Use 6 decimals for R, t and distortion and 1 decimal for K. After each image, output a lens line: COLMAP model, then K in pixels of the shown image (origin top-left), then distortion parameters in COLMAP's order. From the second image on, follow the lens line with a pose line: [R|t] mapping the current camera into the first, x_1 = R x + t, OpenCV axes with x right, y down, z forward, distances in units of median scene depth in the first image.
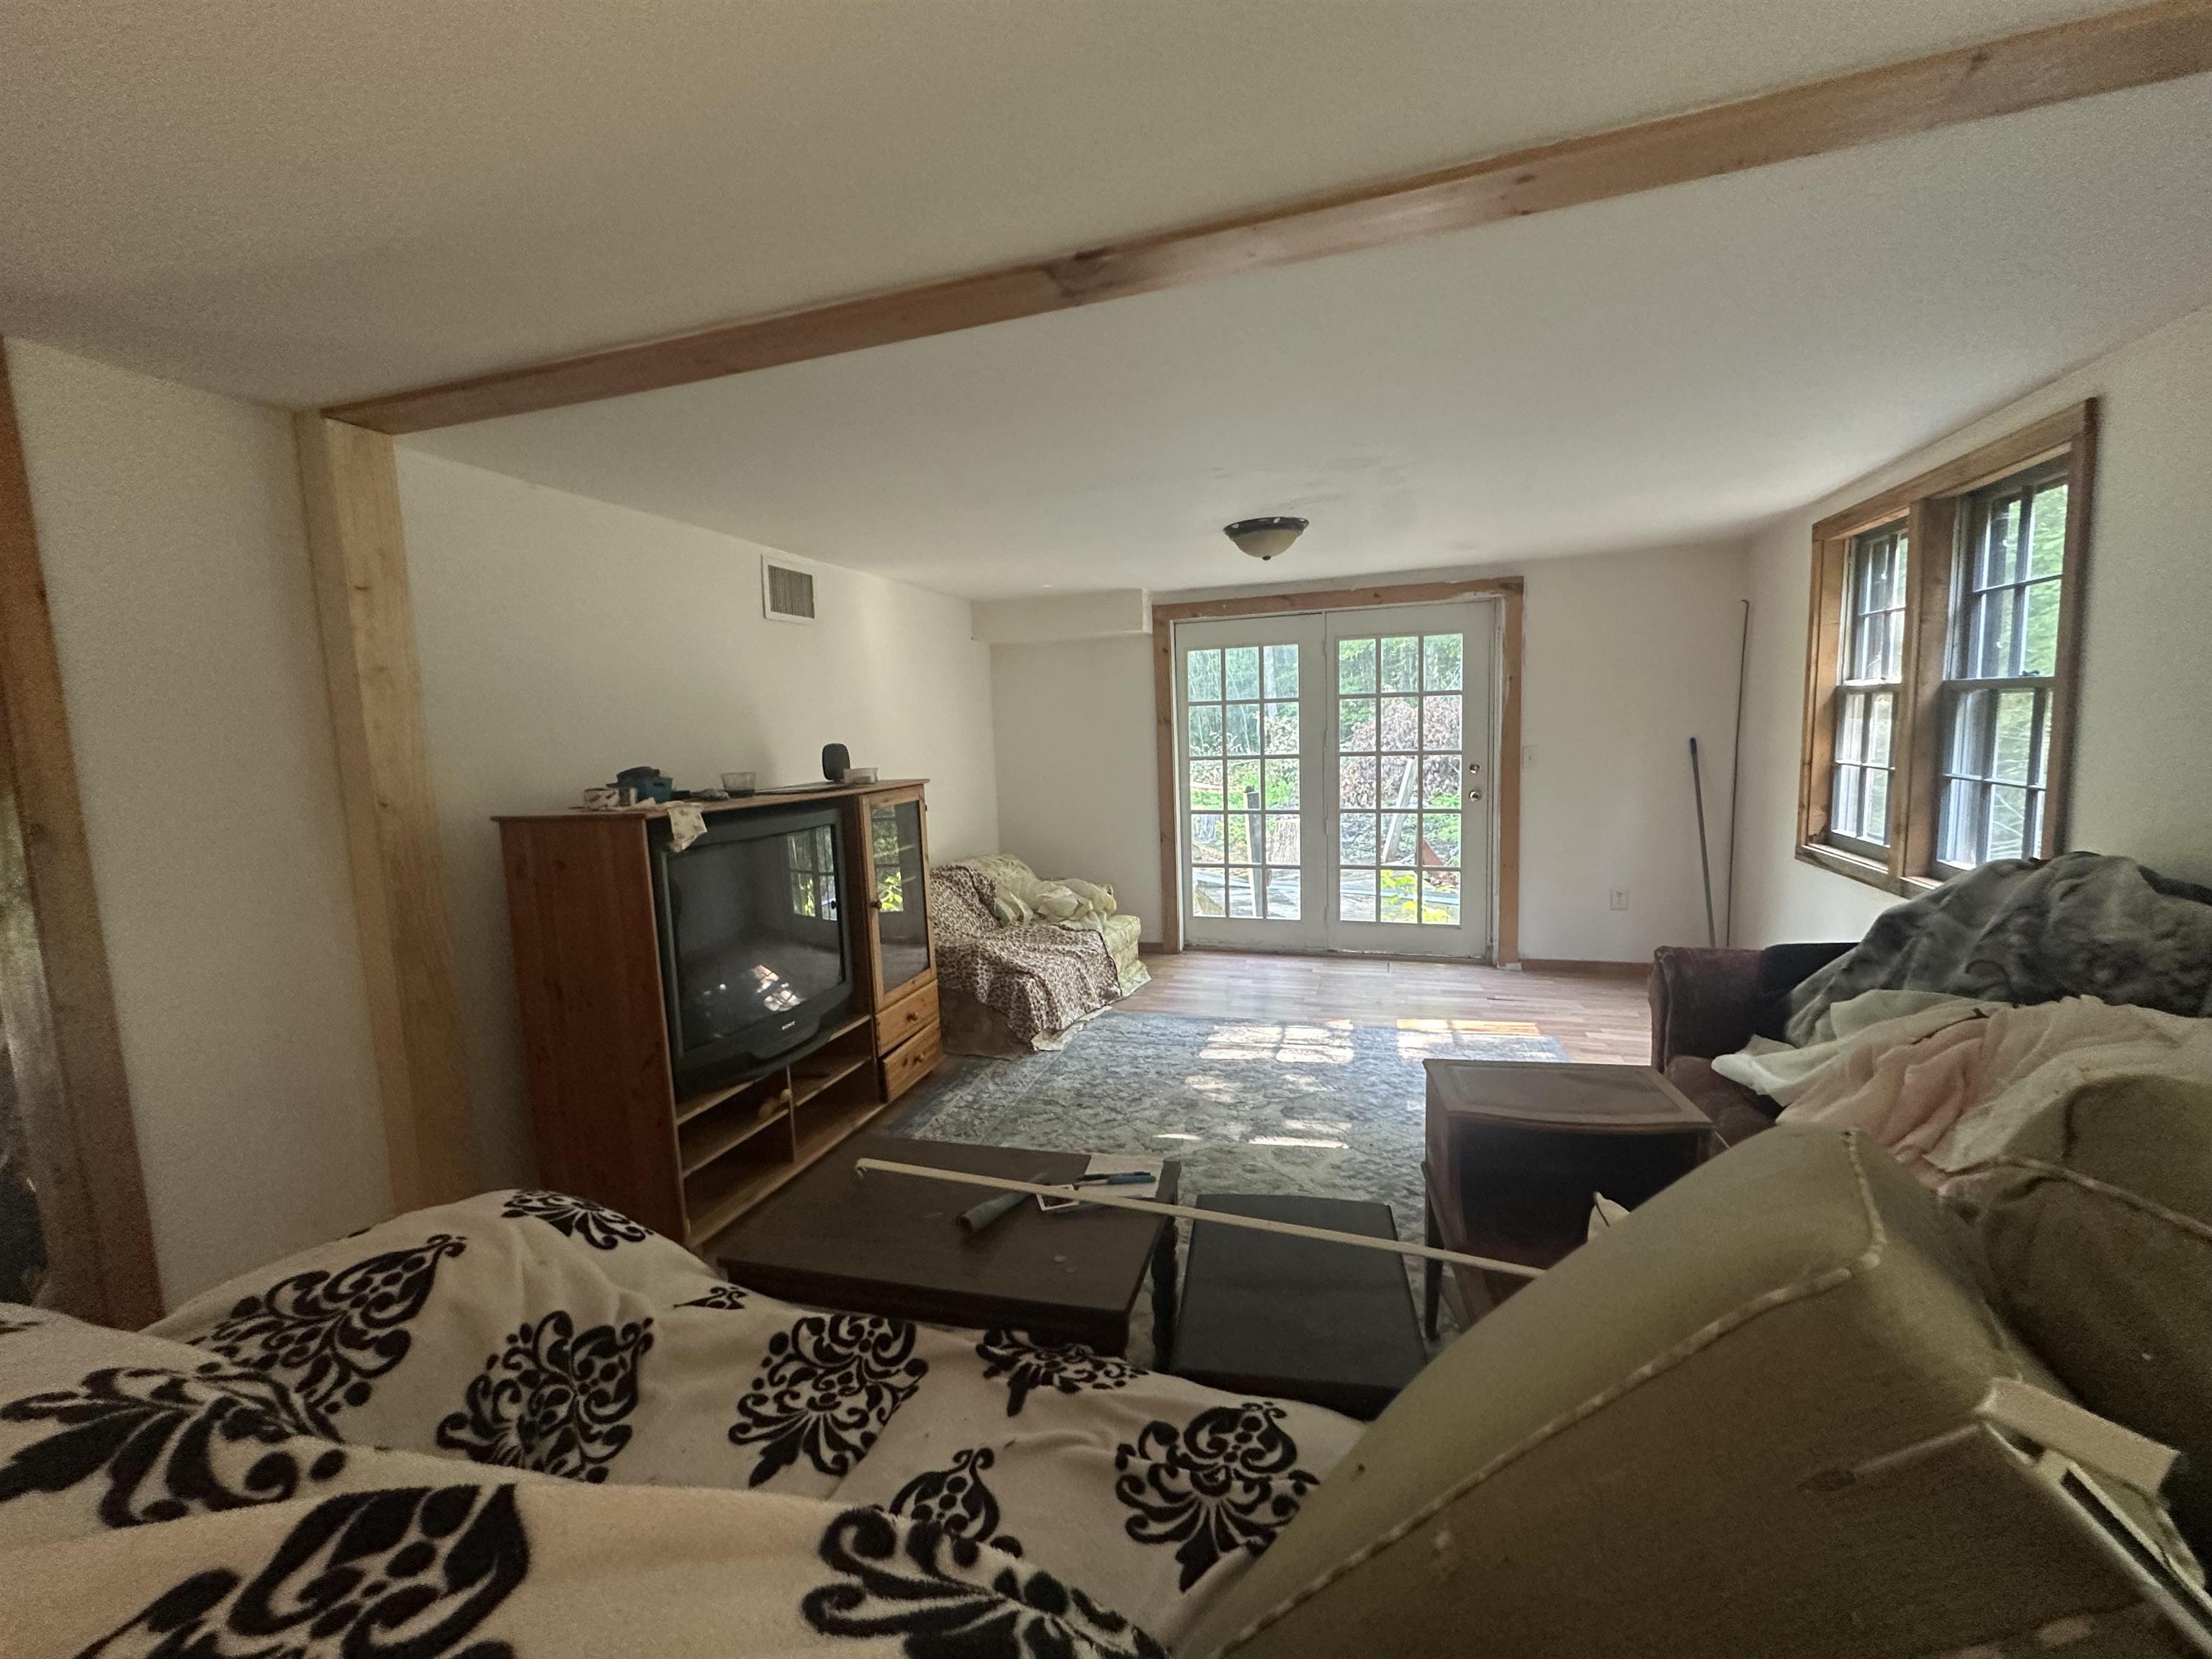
lens RADIAL K [[886.8, 0, 1106.1], [0, 886.8, 831.2], [0, 0, 1]] dist [-0.003644, 0.000610]
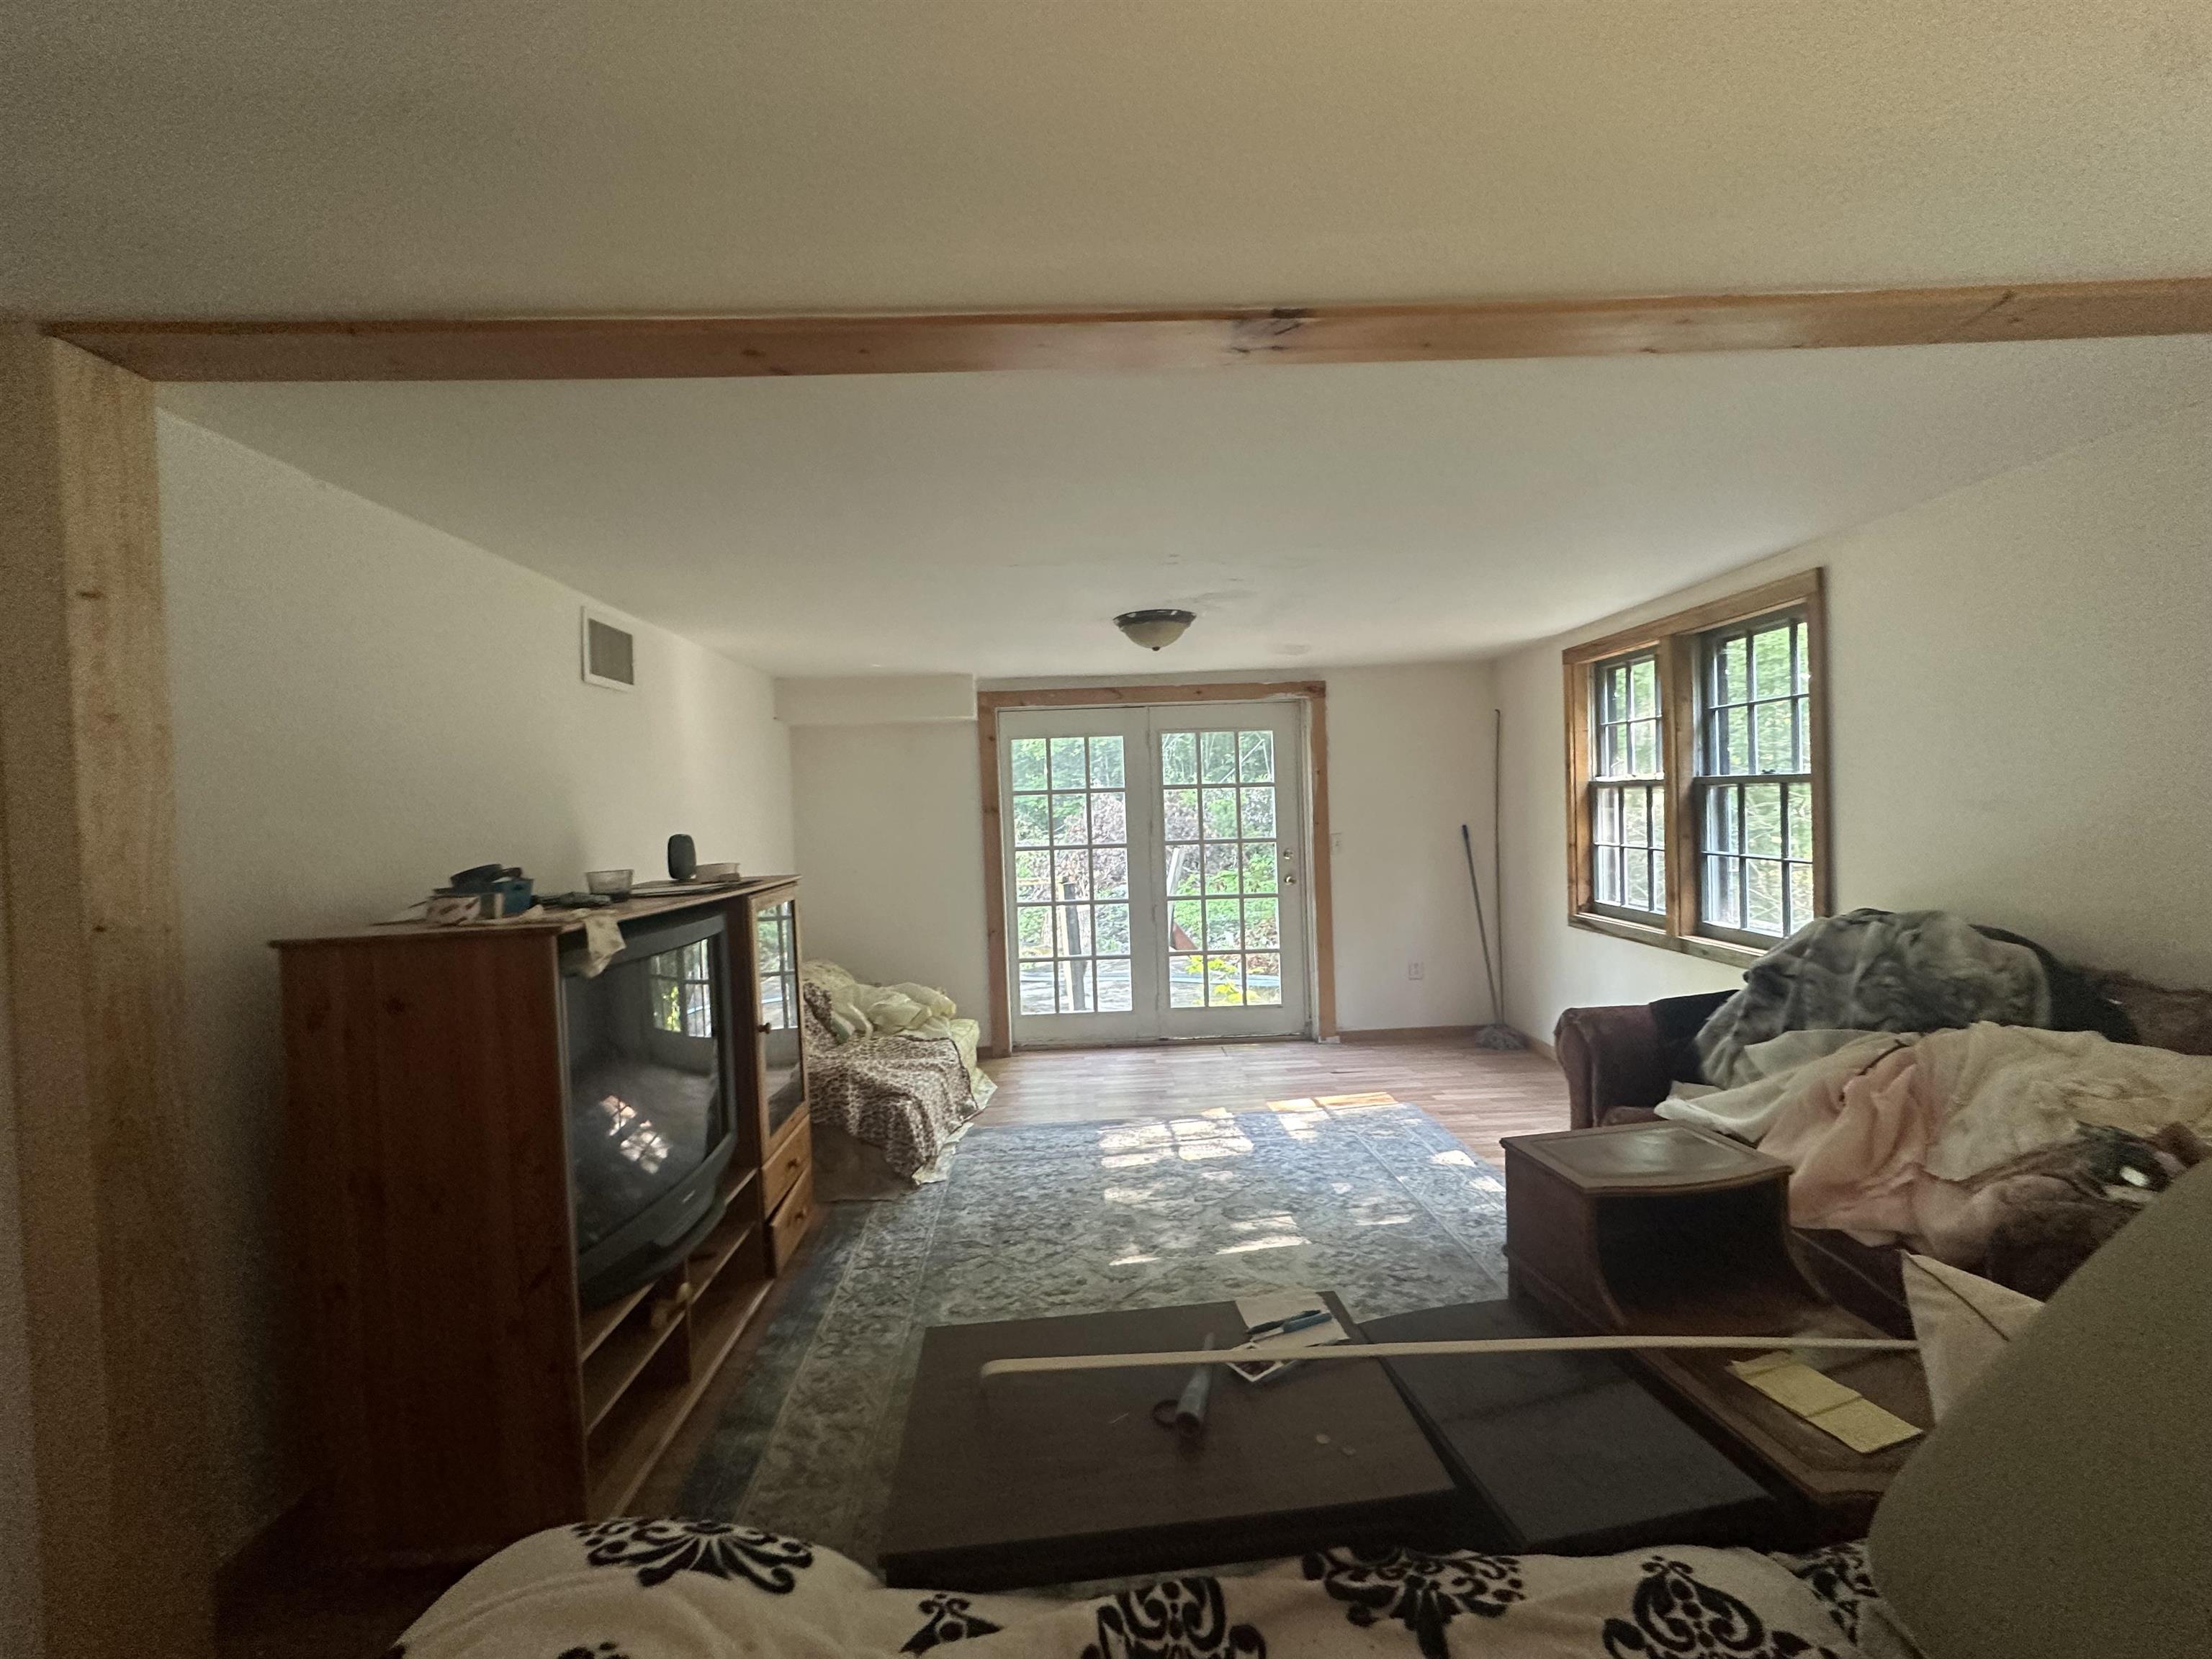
lens RADIAL K [[886.8, 0, 1111.0], [0, 886.8, 829.9], [0, 0, 1]] dist [-0.003644, 0.000610]
pose [[0.940365, -0.005346, 0.340124, -0.254028], [0.041529, 0.994201, -0.099191, -0.005589], [-0.337622, 0.107400, 0.935135, 0.112926]]
